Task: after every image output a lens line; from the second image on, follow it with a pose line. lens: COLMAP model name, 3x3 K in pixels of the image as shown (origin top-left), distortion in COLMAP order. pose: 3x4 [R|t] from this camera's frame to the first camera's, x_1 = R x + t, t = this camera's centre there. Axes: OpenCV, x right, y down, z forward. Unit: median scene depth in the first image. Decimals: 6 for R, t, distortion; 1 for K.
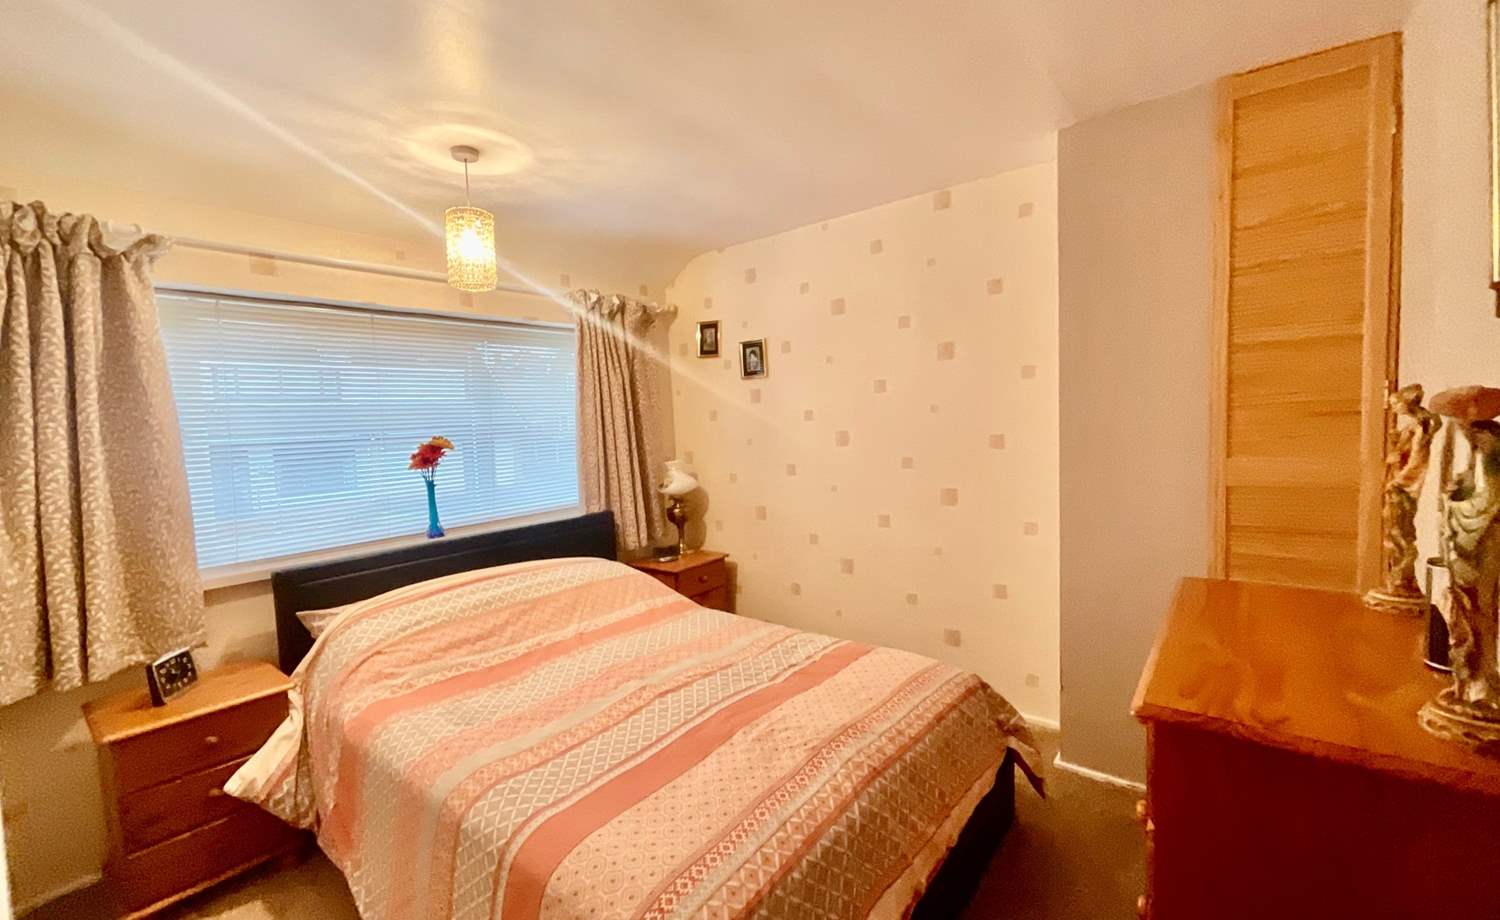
lens RADIAL K [[628.5, 0, 745.1], [0, 628.5, 460.9], [0, 0, 1]] dist [0.011405, 0.000203]
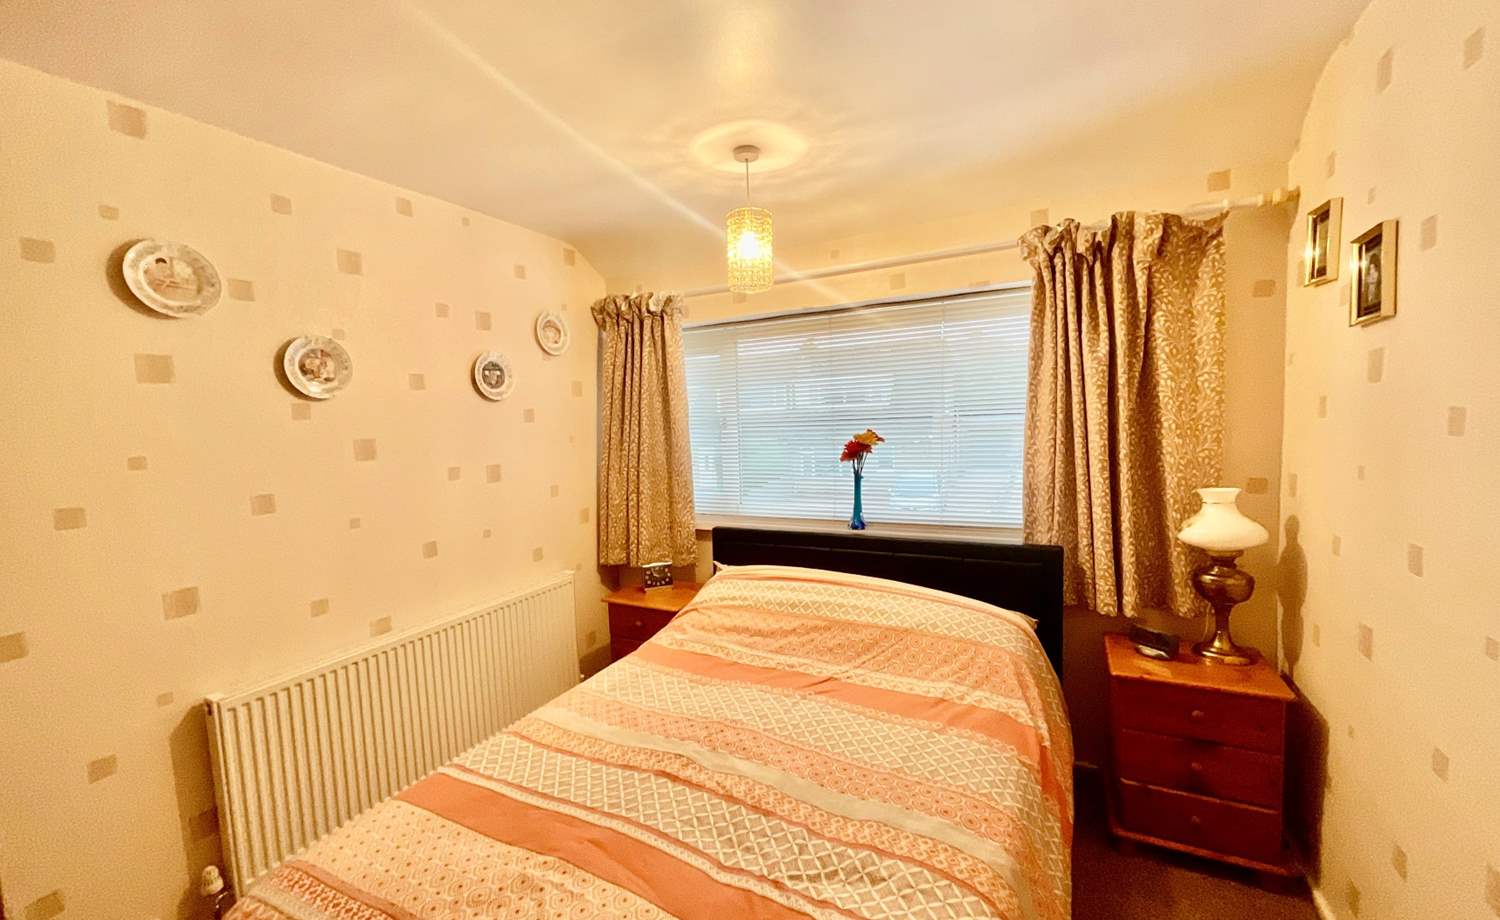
lens RADIAL K [[614.2, 0, 750.0], [0, 614.2, 460.0], [0, 0, 1]] dist [0.010526, 0.000133]
pose [[0.190612, 0.109146, -0.975579, 0.541125], [-0.034719, 0.993928, 0.104416, -0.108206], [0.981051, 0.013968, 0.193244, 0.811606]]
